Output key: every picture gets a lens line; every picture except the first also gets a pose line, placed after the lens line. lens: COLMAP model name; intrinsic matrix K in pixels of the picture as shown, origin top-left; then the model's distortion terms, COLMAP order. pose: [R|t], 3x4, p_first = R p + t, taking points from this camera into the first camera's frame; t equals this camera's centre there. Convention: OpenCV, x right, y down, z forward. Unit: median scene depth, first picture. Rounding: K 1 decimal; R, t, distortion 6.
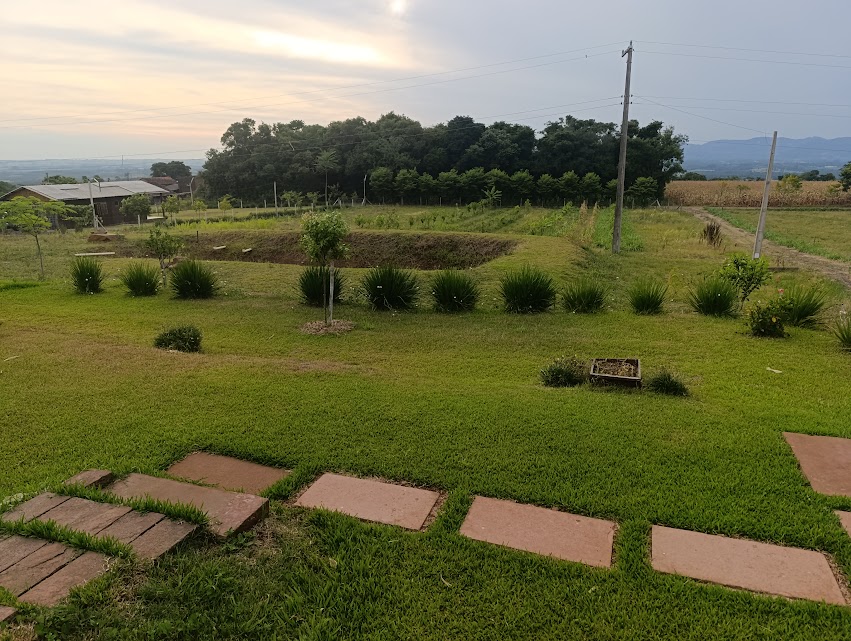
lens RADIAL K [[571.4, 0, 427.7], [0, 571.4, 307.8], [0, 0, 1]] dist [0.049742, -0.047178]
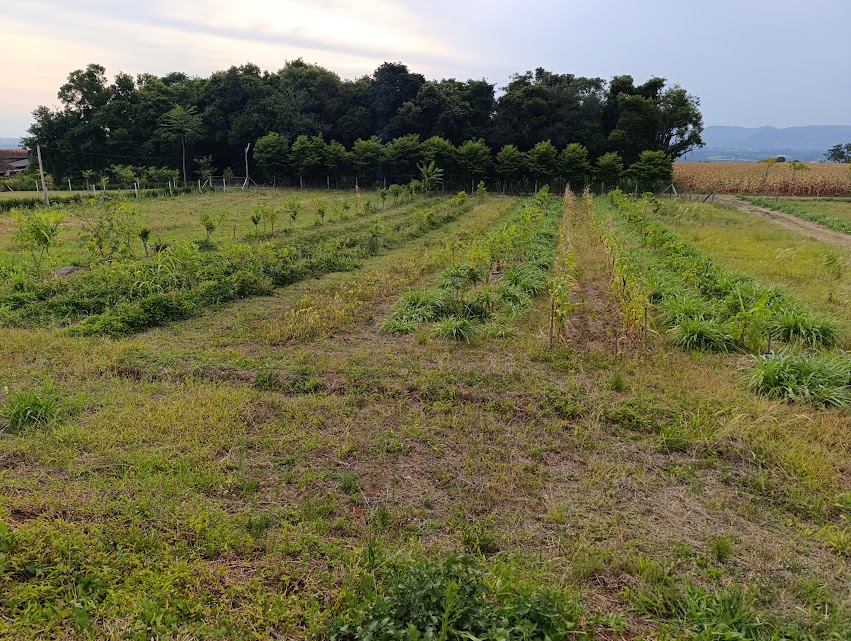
lens RADIAL K [[586.6, 0, 421.0], [0, 586.6, 318.6], [0, 0, 1]] dist [0.039944, -0.045525]
pose [[0.998280, -0.004053, 0.058479, 0.054576], [0.001821, 0.999270, 0.038170, -0.048939], [-0.058591, -0.037998, 0.997559, 0.275165]]
